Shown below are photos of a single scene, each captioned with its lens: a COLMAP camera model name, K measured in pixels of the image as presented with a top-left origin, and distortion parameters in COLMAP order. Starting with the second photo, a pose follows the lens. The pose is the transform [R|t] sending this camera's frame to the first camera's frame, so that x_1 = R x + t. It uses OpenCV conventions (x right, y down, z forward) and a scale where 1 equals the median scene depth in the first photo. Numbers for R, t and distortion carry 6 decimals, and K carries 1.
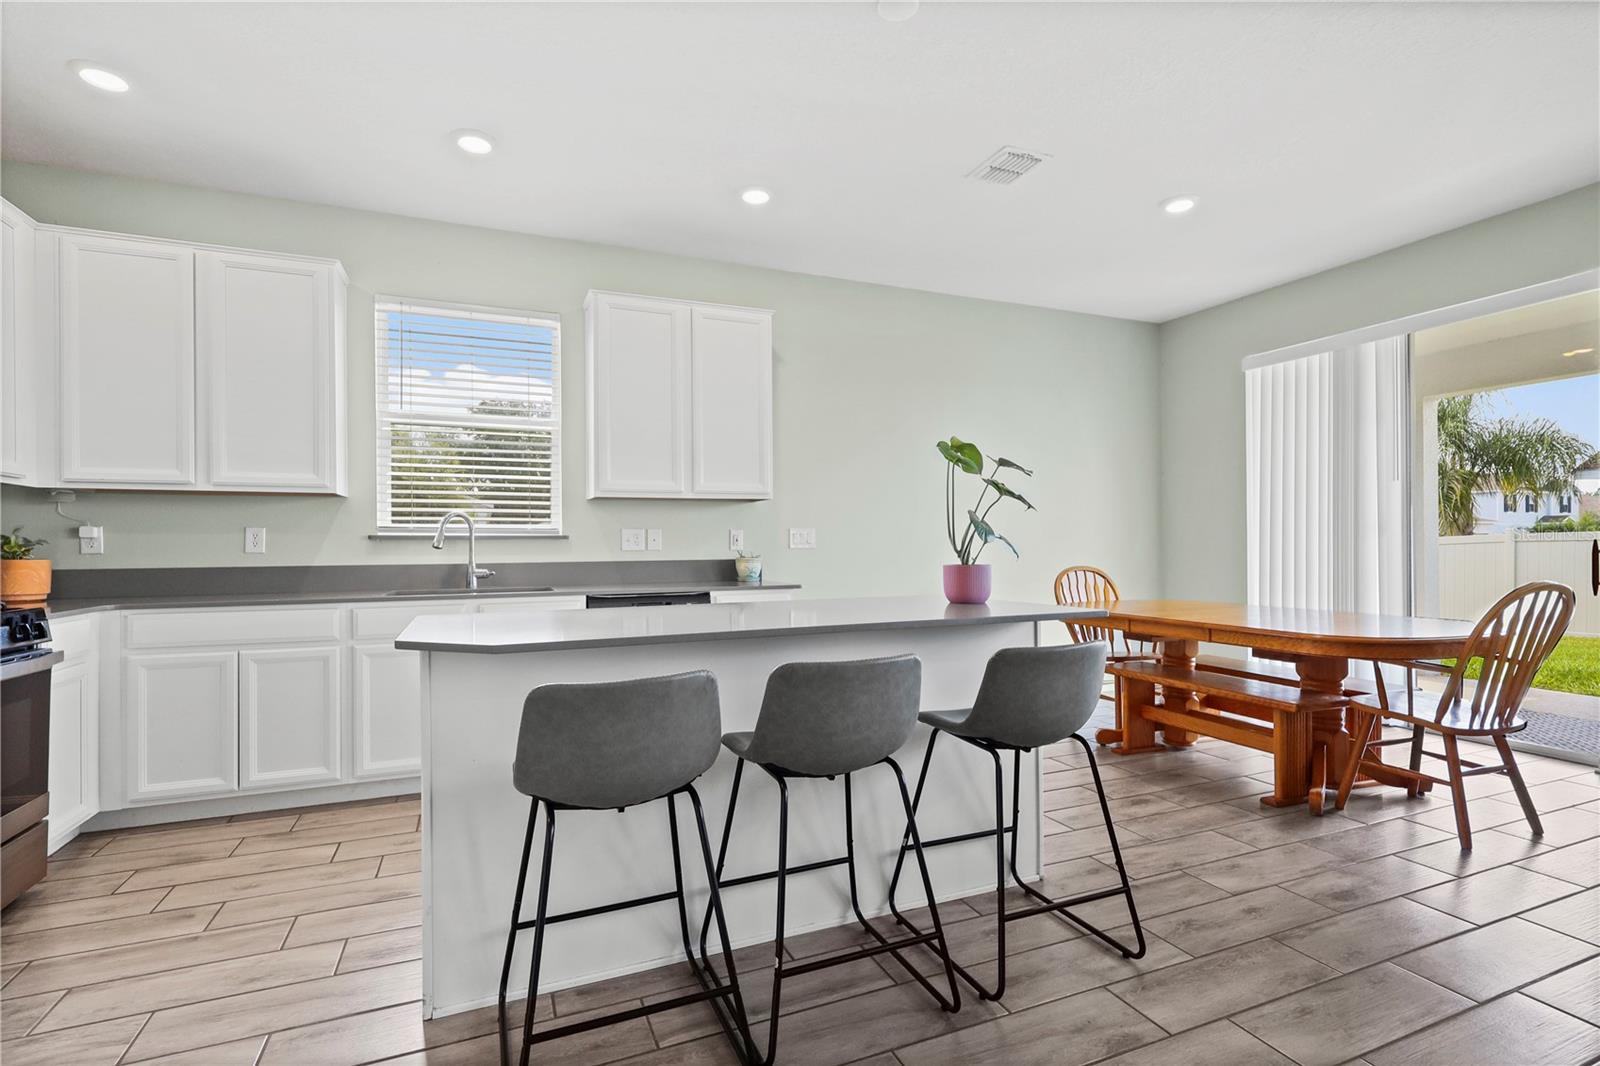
lens RADIAL K [[753.9, 0, 802.9], [0, 753.9, 547.1], [0, 0, 1]] dist [-0.000771, -0.000120]
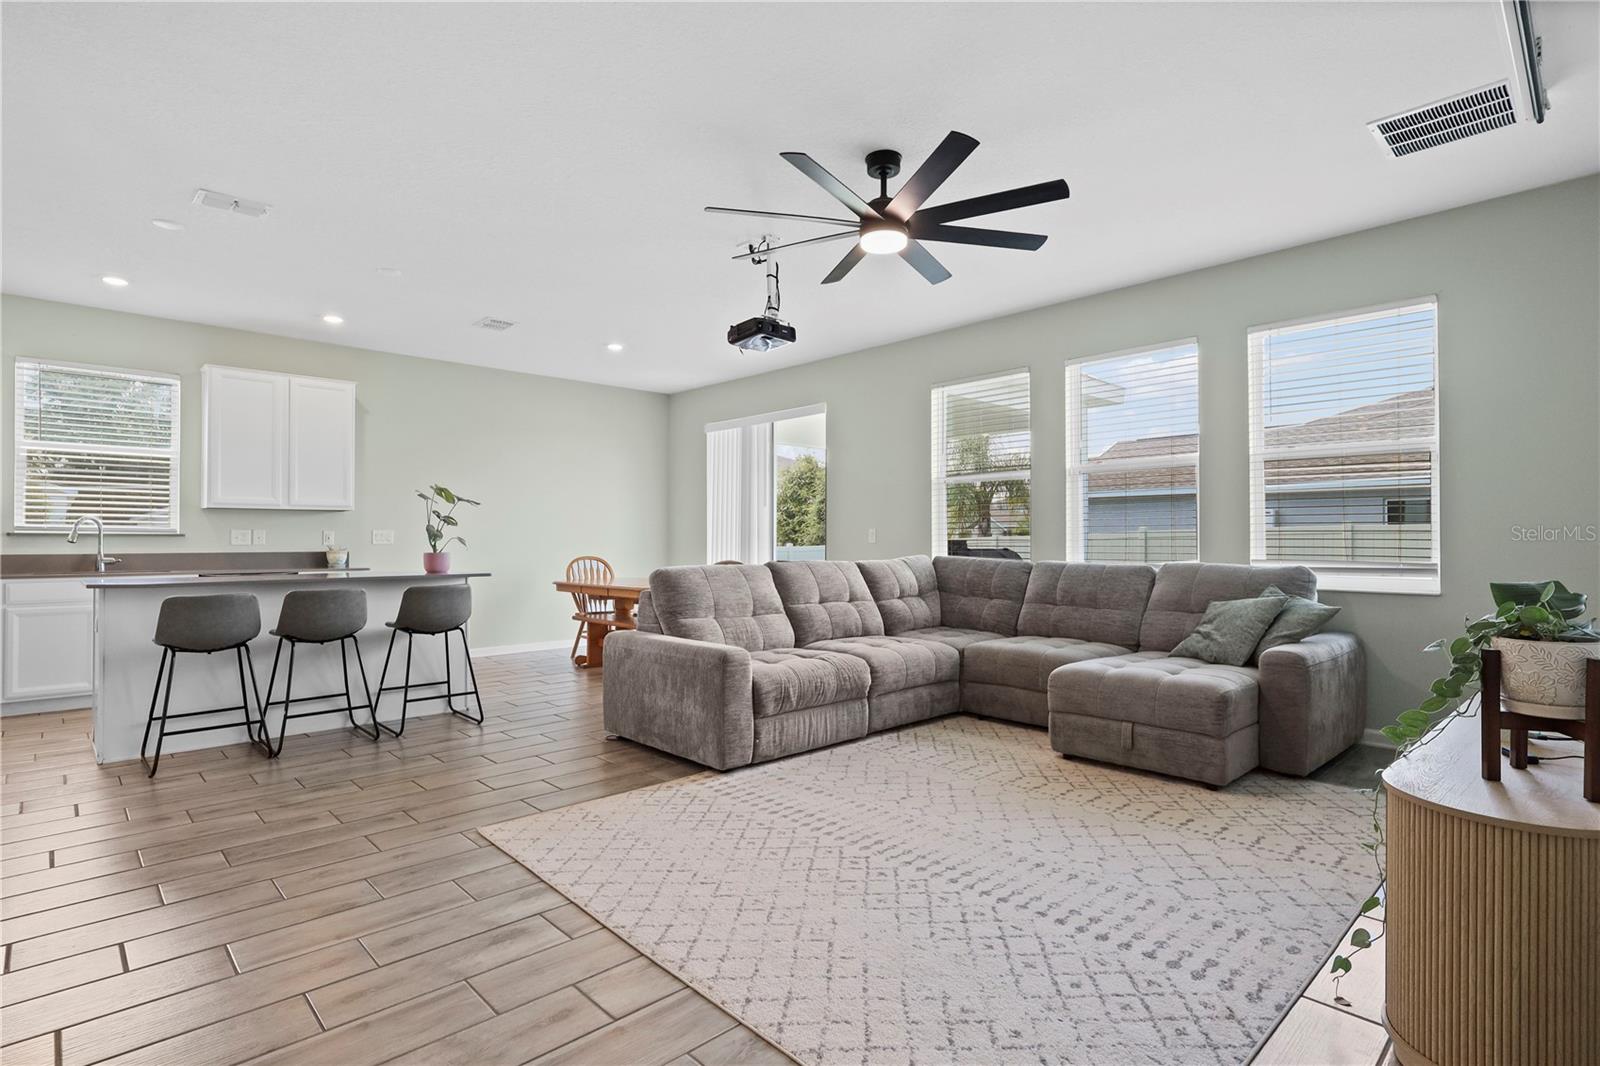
lens RADIAL K [[779.8, 0, 793.6], [0, 779.8, 533.1], [0, 0, 1]] dist [0.001006, 0.000226]
pose [[0.935890, 0.009458, 0.352165, 0.284445], [-0.004287, 0.999871, -0.015460, 0.000848], [-0.352266, 0.012959, 0.935810, -0.907064]]
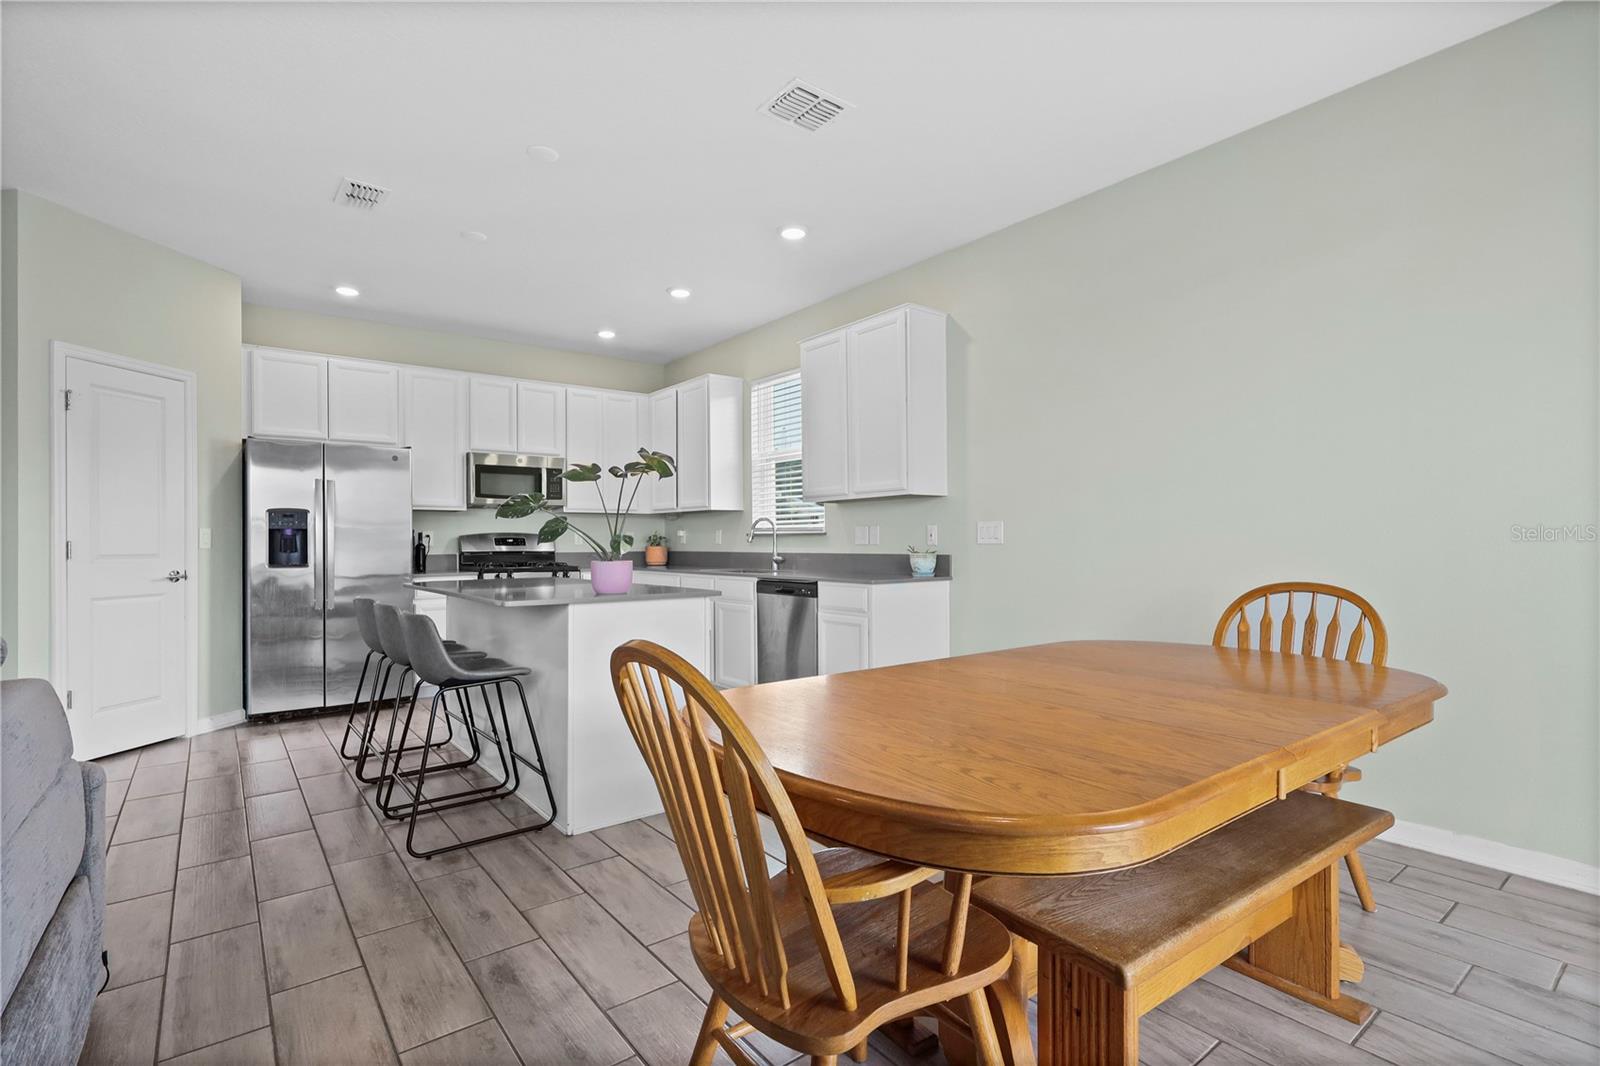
lens RADIAL K [[748.9, 0, 795.4], [0, 748.9, 535.3], [0, 0, 1]] dist [-0.000585, -0.000461]
pose [[0.258824, -0.001756, -0.965923, 1.097179], [0.002566, 0.999996, -0.001131, -0.011238], [0.965921, -0.002186, 0.258827, 0.755788]]
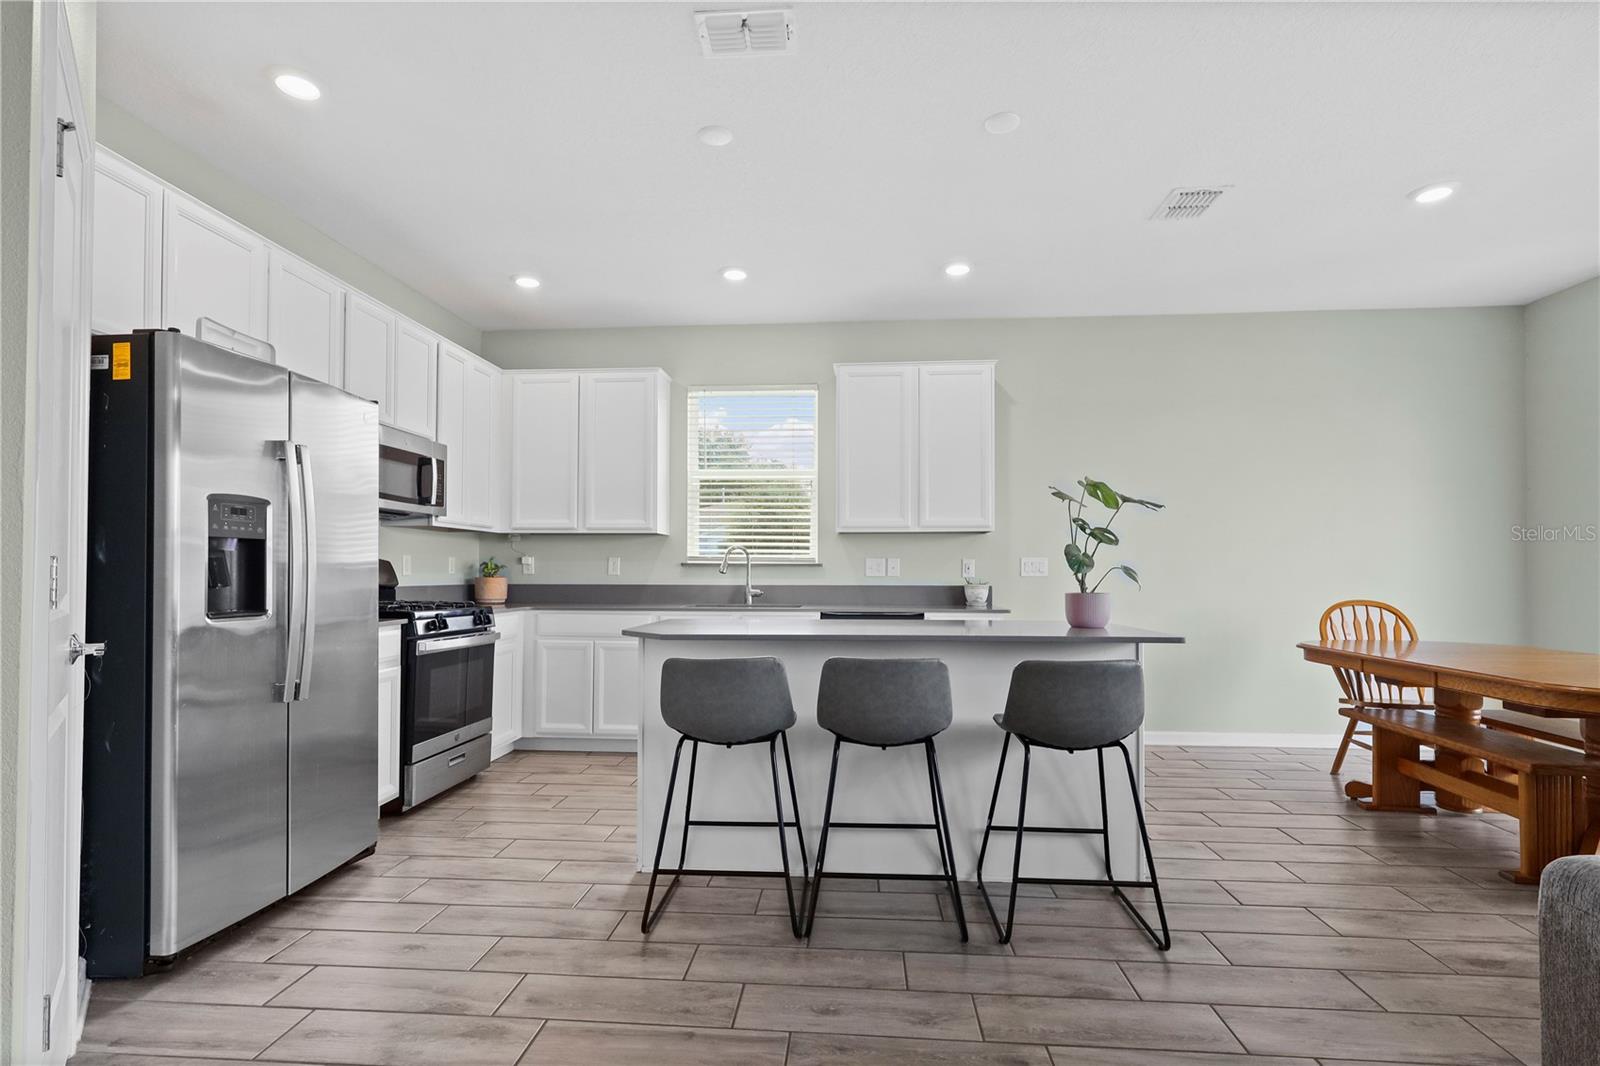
lens RADIAL K [[768.5, 0, 803.3], [0, 768.5, 558.7], [0, 0, 1]] dist [0.000409, 0.000107]
pose [[0.889636, 0.001369, -0.456669, 0.280498], [-0.009960, 0.999816, -0.016405, -0.003111], [0.456562, 0.019143, 0.889486, -0.149409]]
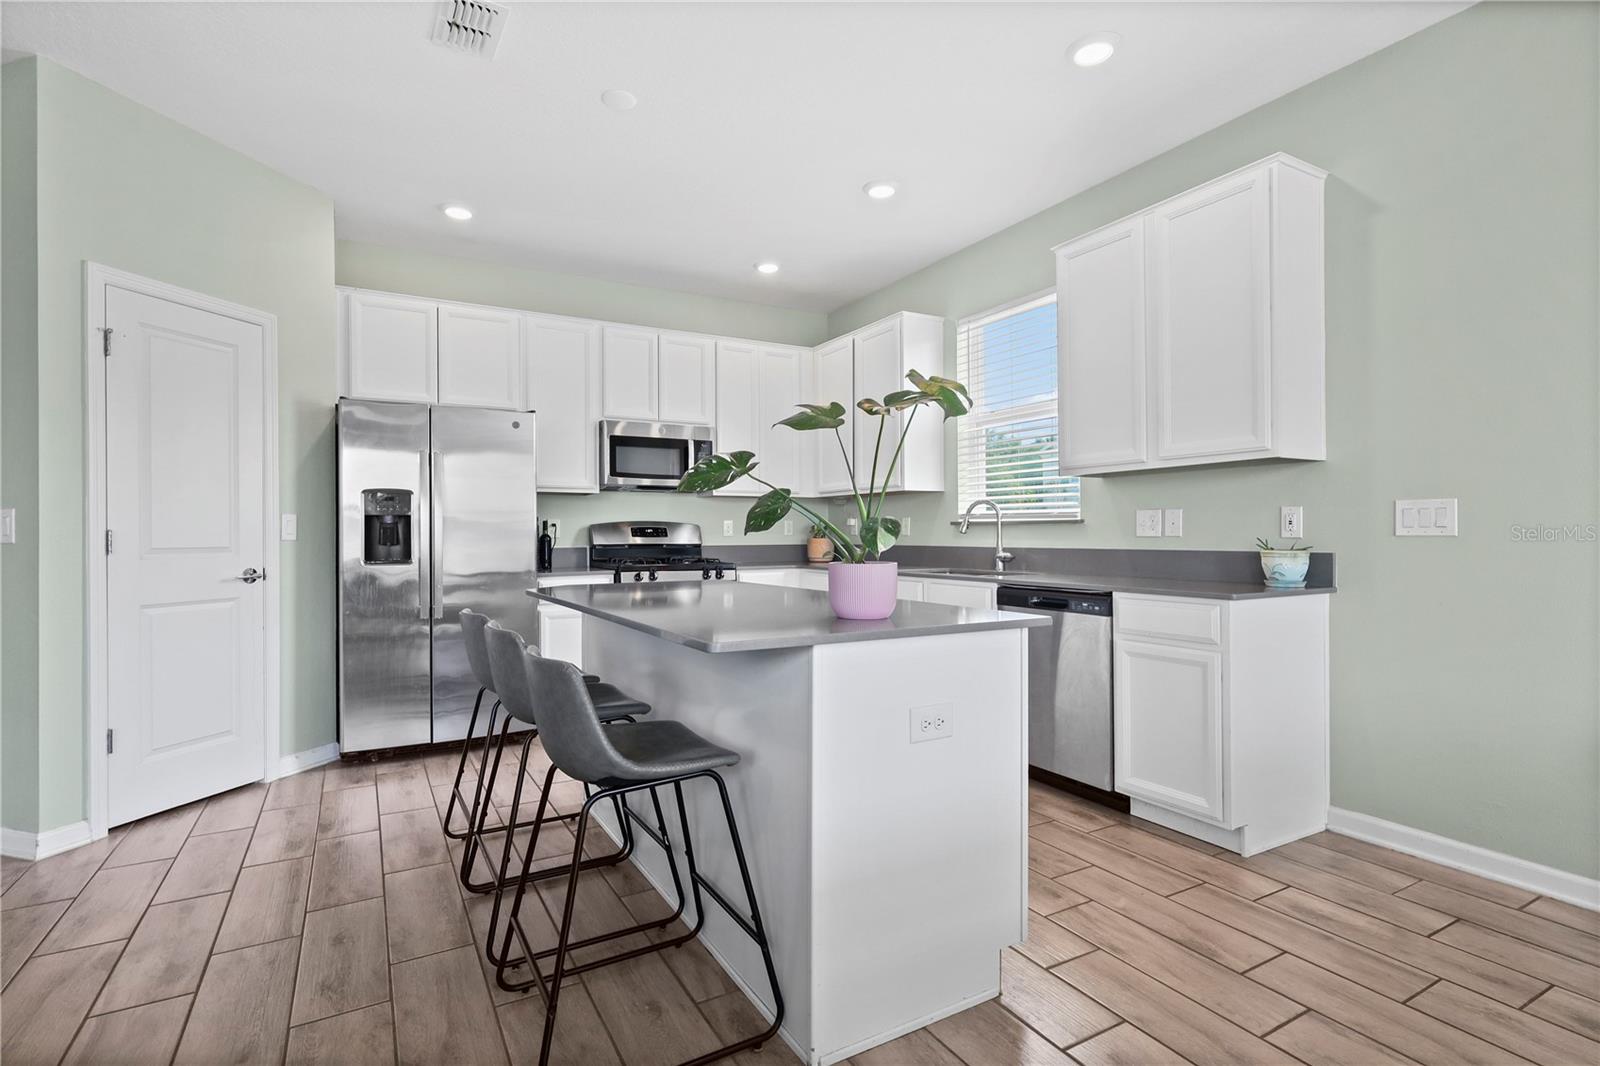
lens RADIAL K [[763.7, 0, 788.5], [0, 763.7, 530.4], [0, 0, 1]] dist [0.000044, 0.000285]
pose [[0.112397, 0.002412, -0.993660, 0.685924], [0.002258, 0.999994, 0.002683, -0.006620], [0.993661, -0.002546, 0.112391, 0.660899]]
